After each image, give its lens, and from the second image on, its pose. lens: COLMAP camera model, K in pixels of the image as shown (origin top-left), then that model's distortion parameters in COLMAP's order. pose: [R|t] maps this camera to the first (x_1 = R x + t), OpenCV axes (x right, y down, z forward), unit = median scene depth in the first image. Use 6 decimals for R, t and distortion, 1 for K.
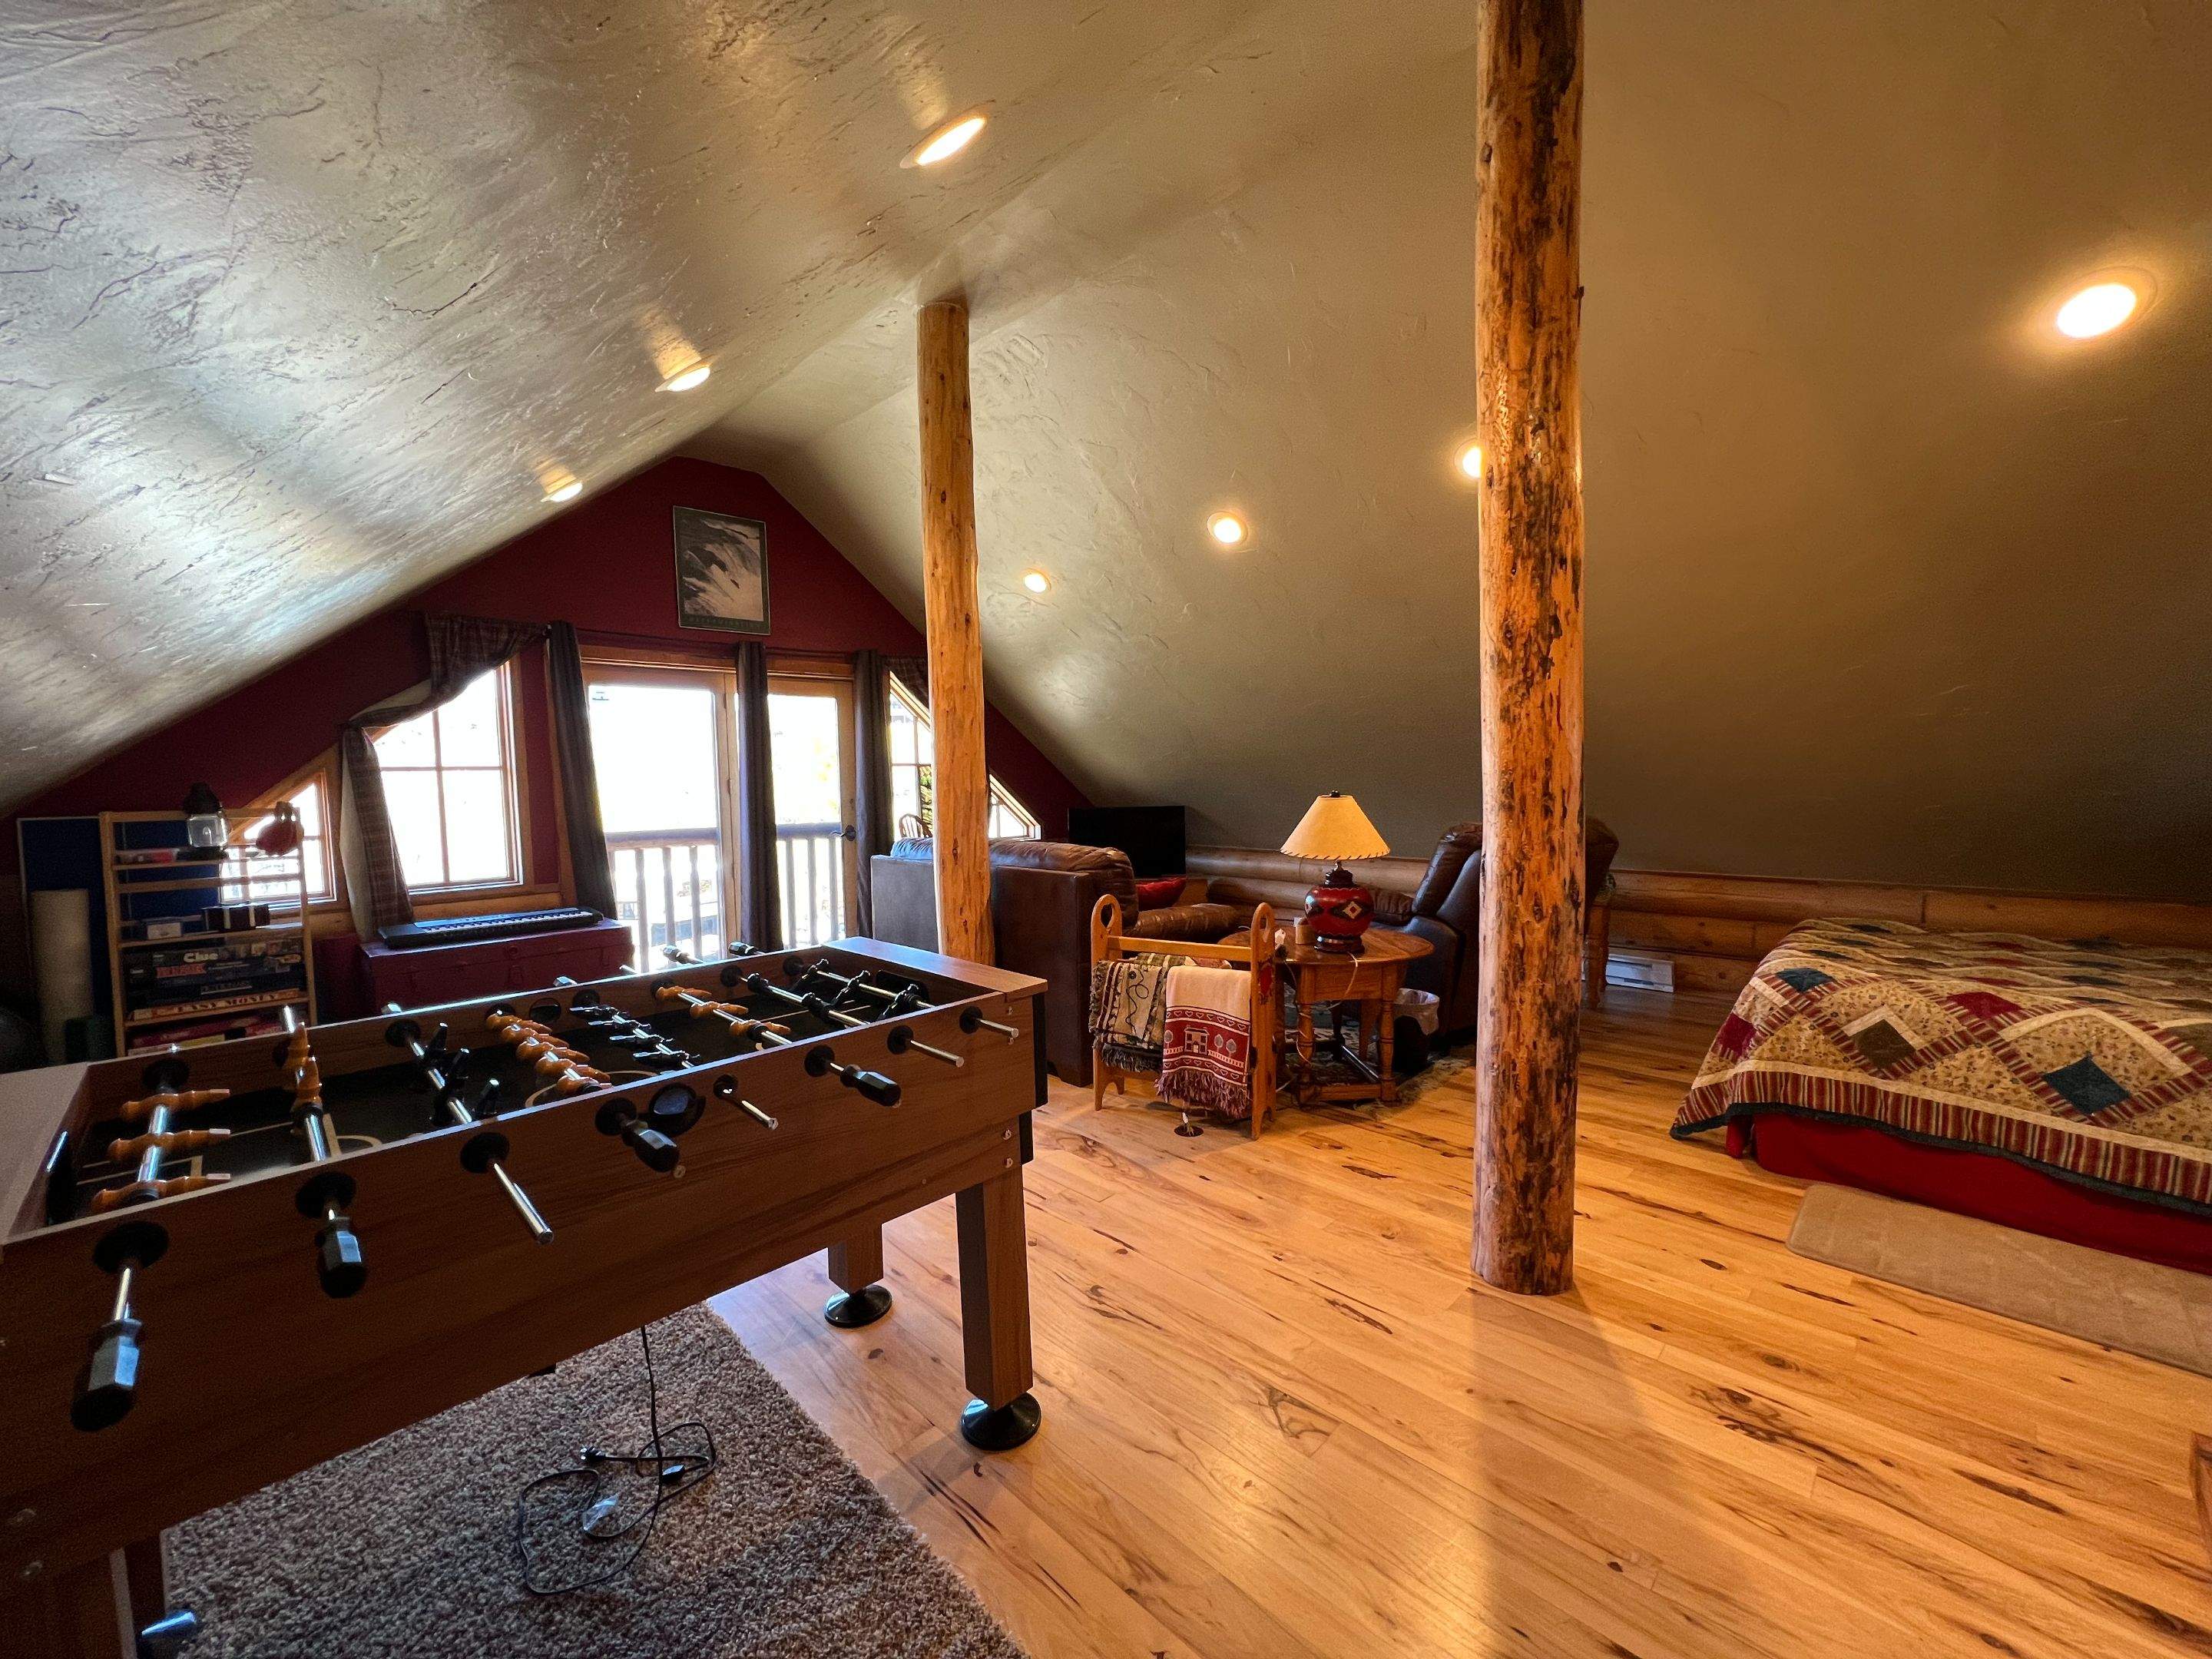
lens RADIAL K [[872.8, 0, 1091.8], [0, 872.8, 828.8], [0, 0, 1]] dist [-0.009344, -0.000299]
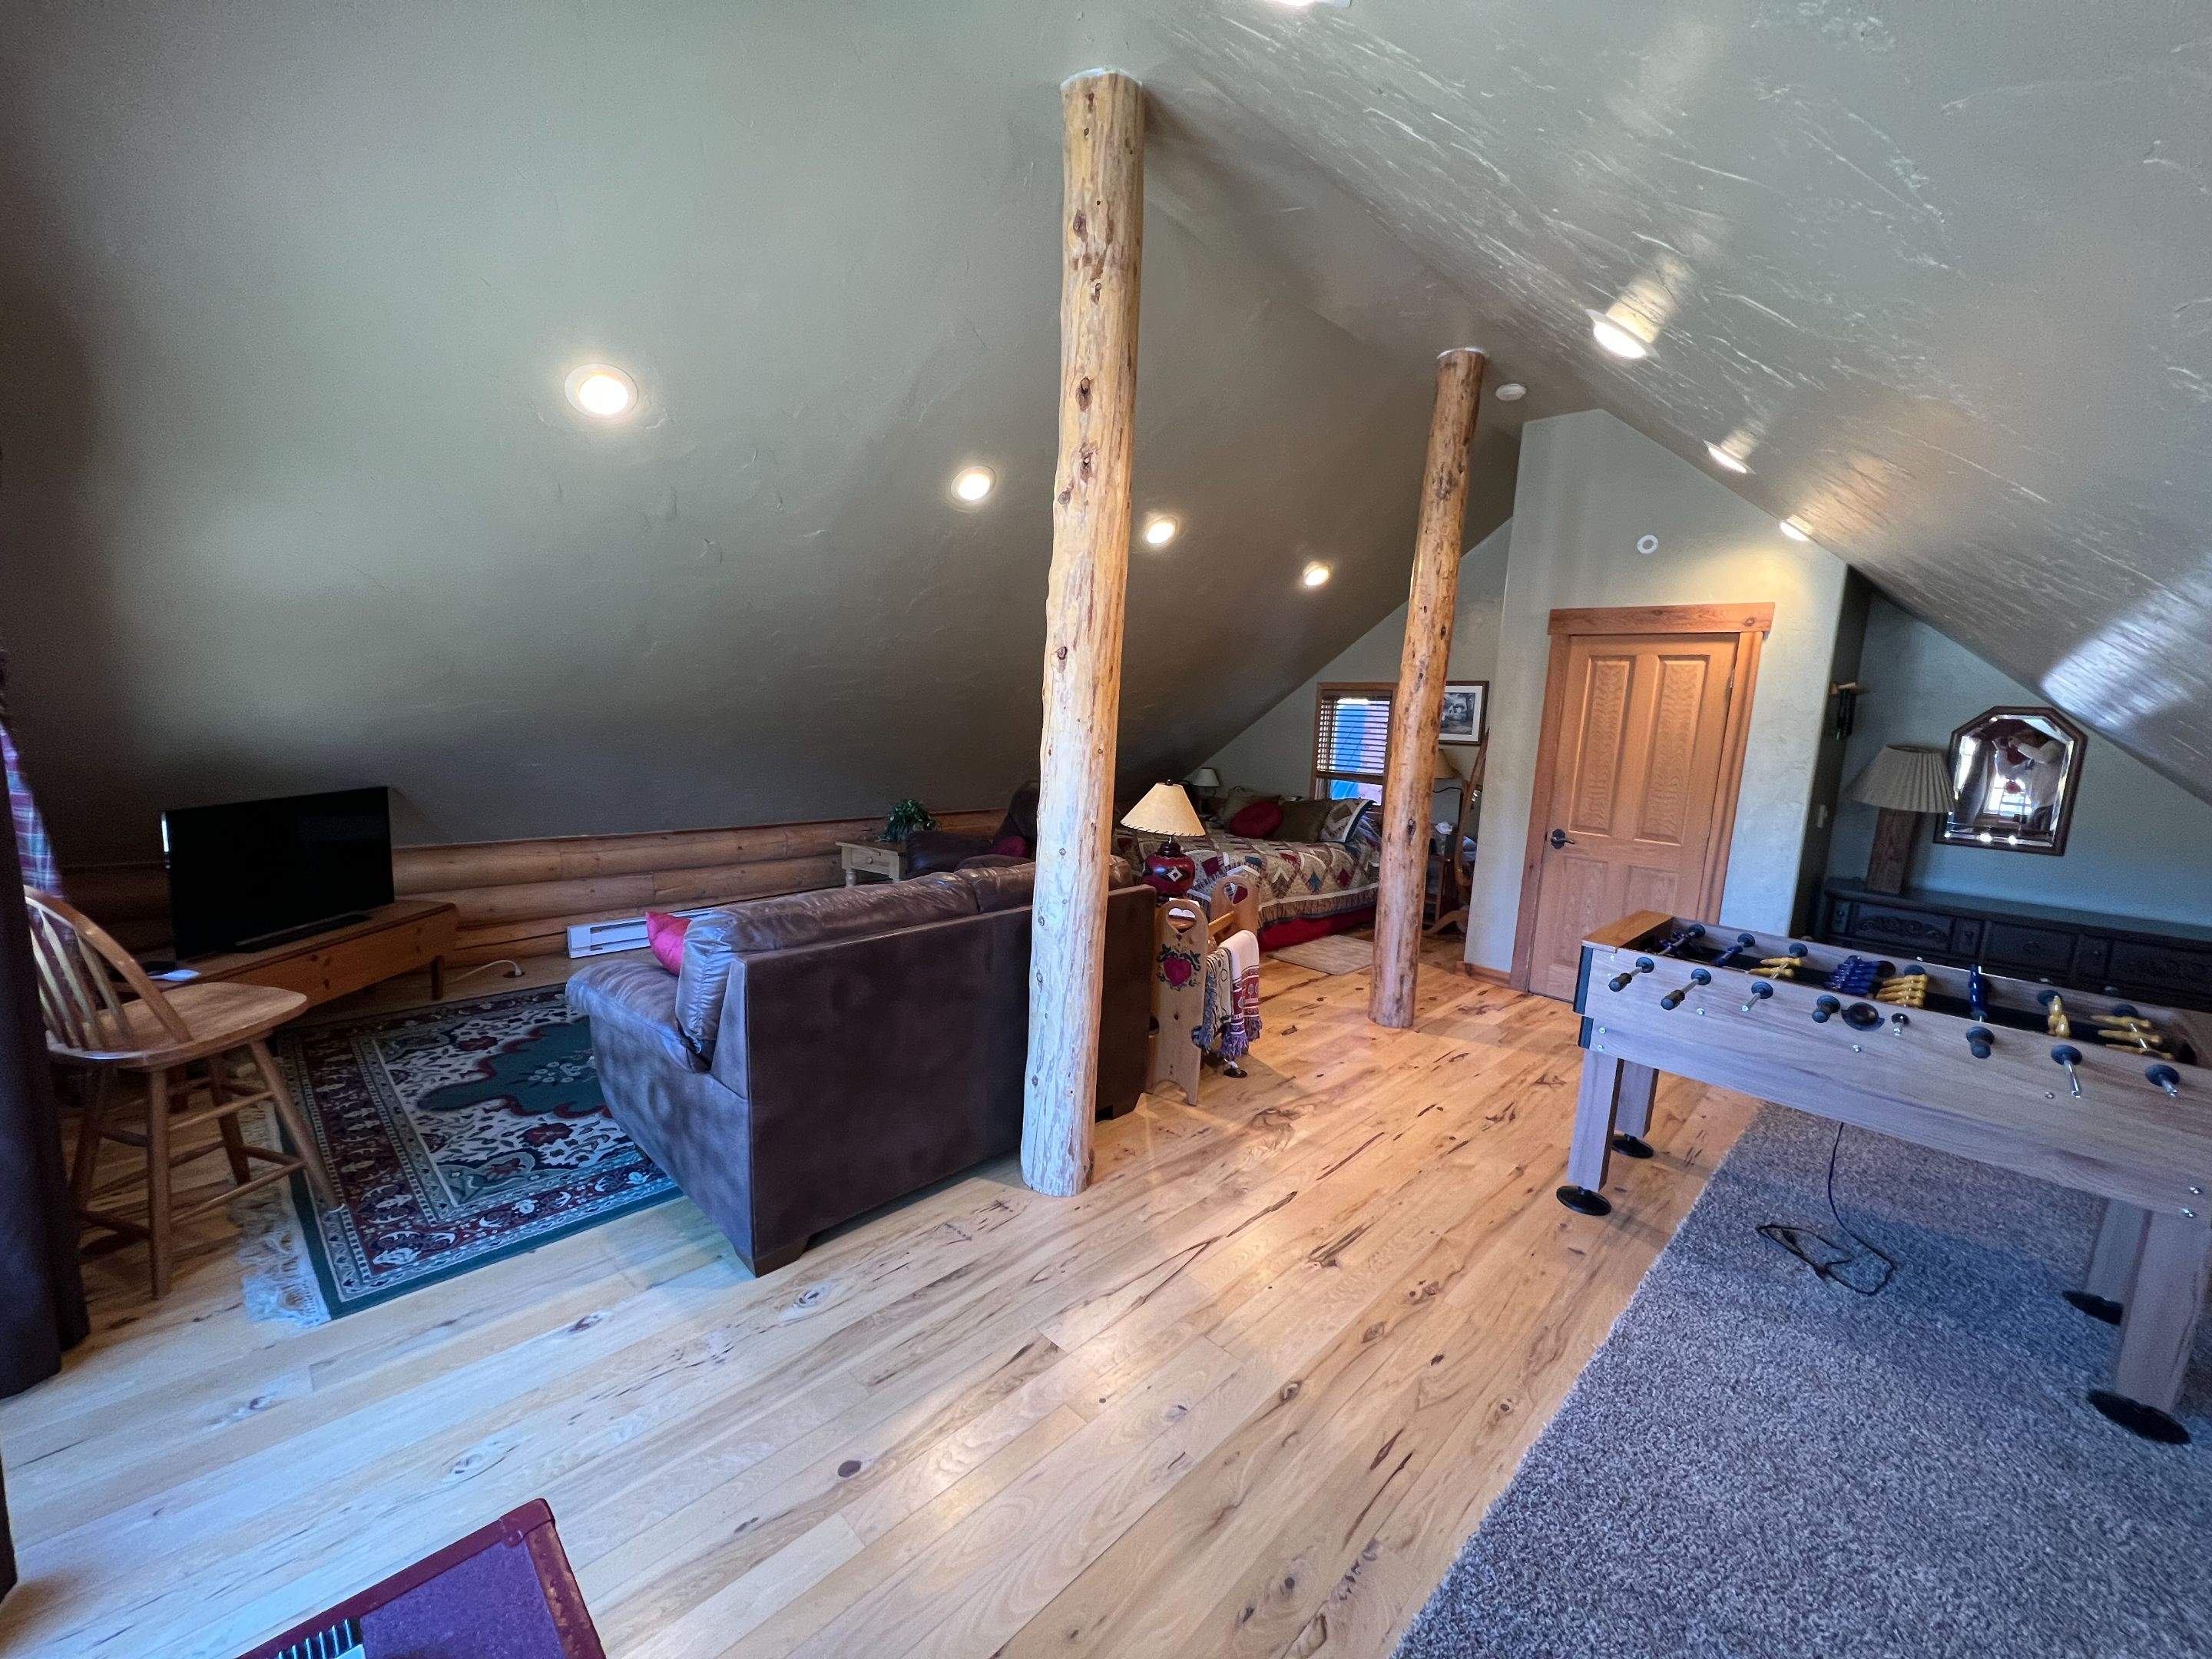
lens RADIAL K [[872.8, 0, 1090.1], [0, 872.8, 828.0], [0, 0, 1]] dist [-0.009344, -0.000299]
pose [[0.018163, -0.127544, 0.991667, -1.348976], [0.027700, 0.991514, 0.127017, -0.197670], [-0.999451, 0.025162, 0.021542, 1.490212]]
